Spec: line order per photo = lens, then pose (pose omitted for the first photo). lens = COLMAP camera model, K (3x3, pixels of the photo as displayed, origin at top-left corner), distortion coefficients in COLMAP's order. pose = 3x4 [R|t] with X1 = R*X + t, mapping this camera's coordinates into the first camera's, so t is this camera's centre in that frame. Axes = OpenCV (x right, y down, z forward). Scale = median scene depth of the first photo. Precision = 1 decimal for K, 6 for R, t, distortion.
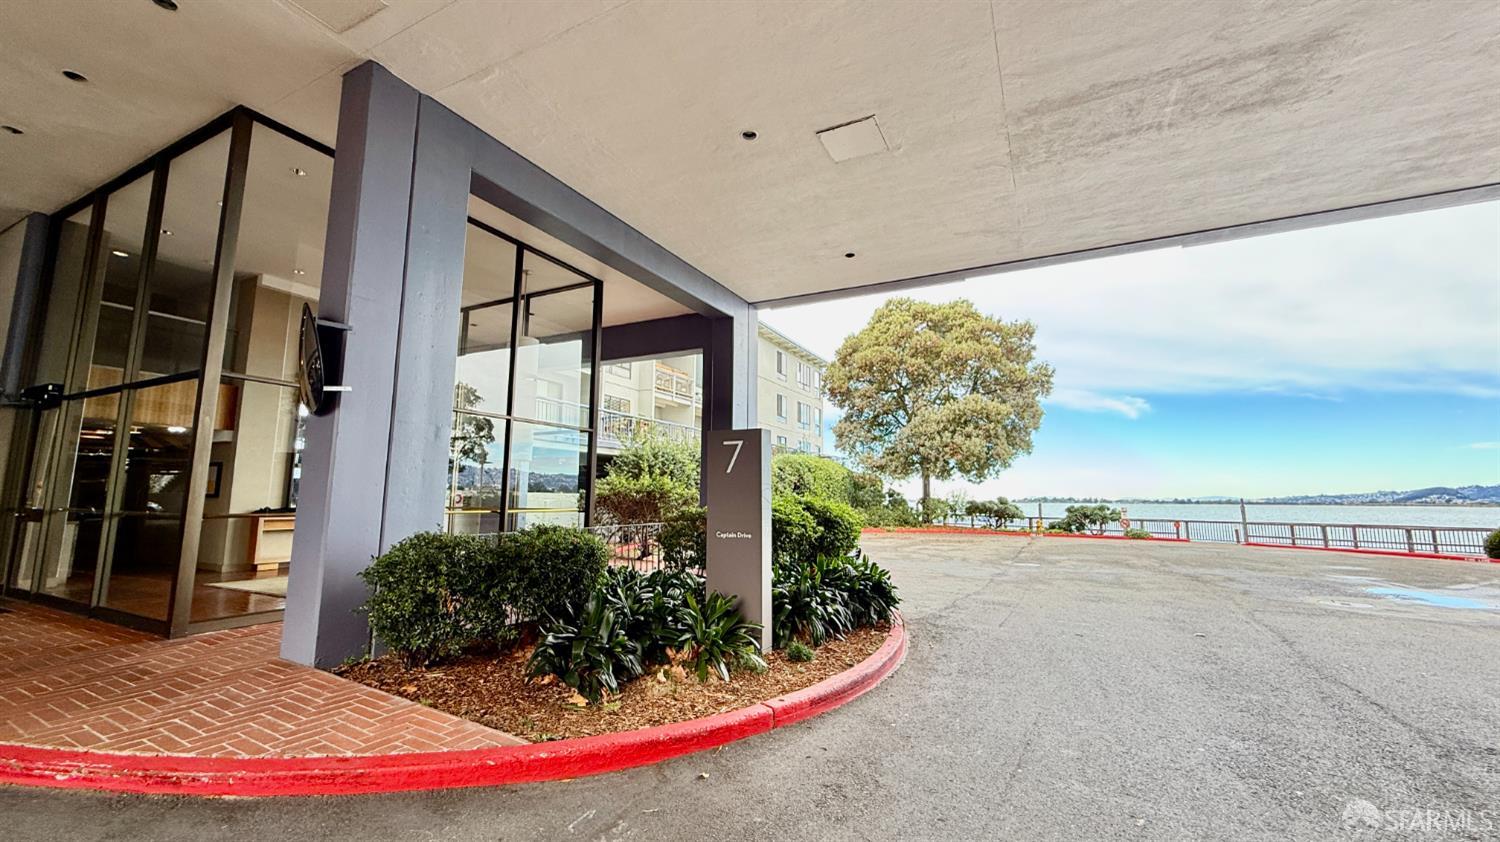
lens RADIAL K [[589.7, 0, 747.7], [0, 589.7, 424.8], [0, 0, 1]] dist [-0.000440, -0.000100]
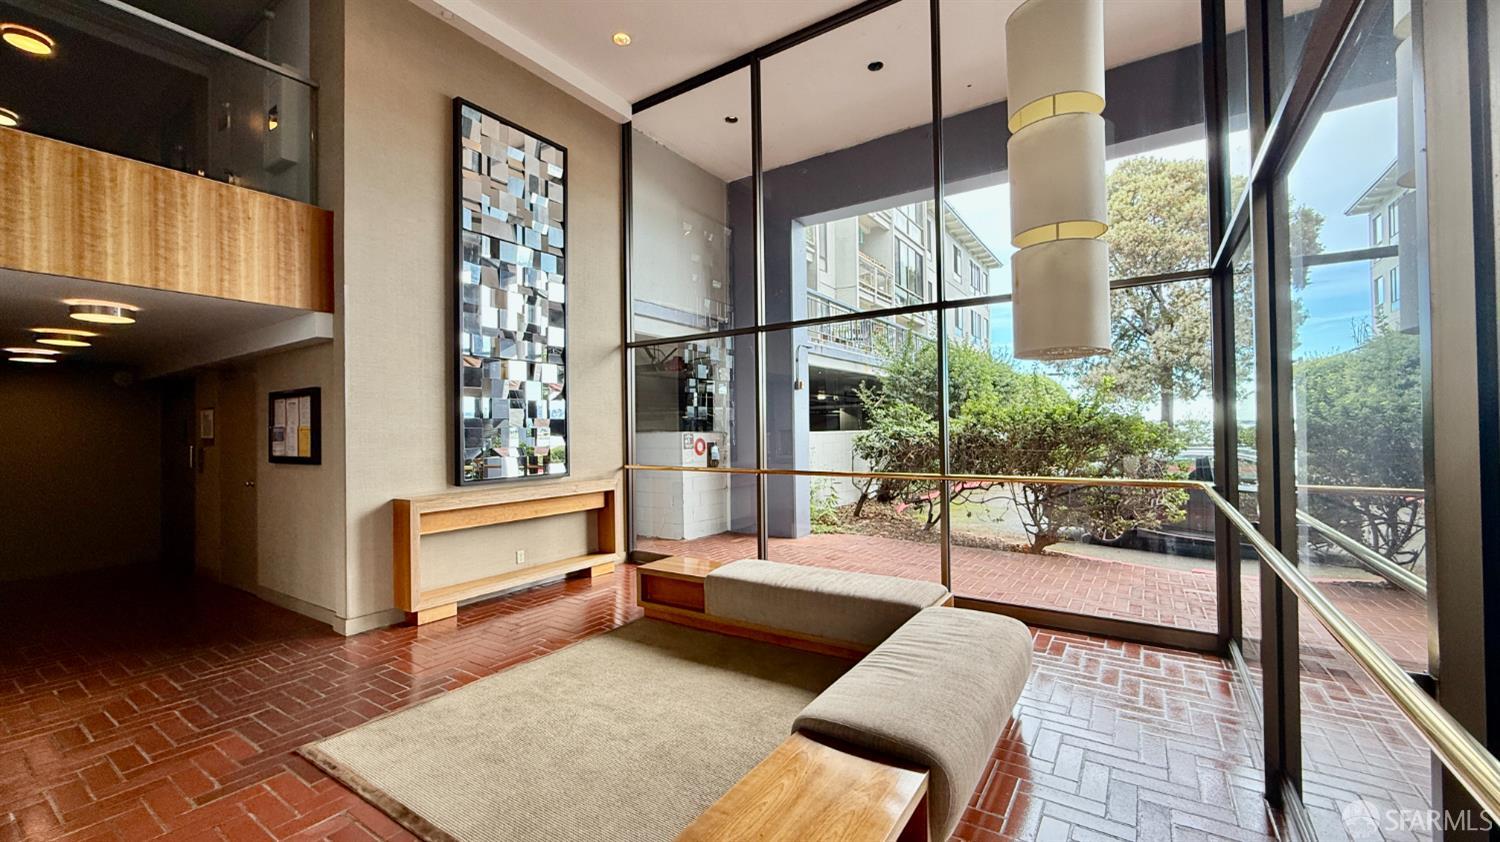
lens RADIAL K [[589.7, 0, 747.7], [0, 589.7, 424.8], [0, 0, 1]] dist [-0.000440, -0.000100]
pose [[0.990614, -0.023897, -0.134584, -0.156926], [0.039401, 0.992729, 0.113738, 0.016964], [0.130887, -0.117973, 0.984353, 0.183954]]
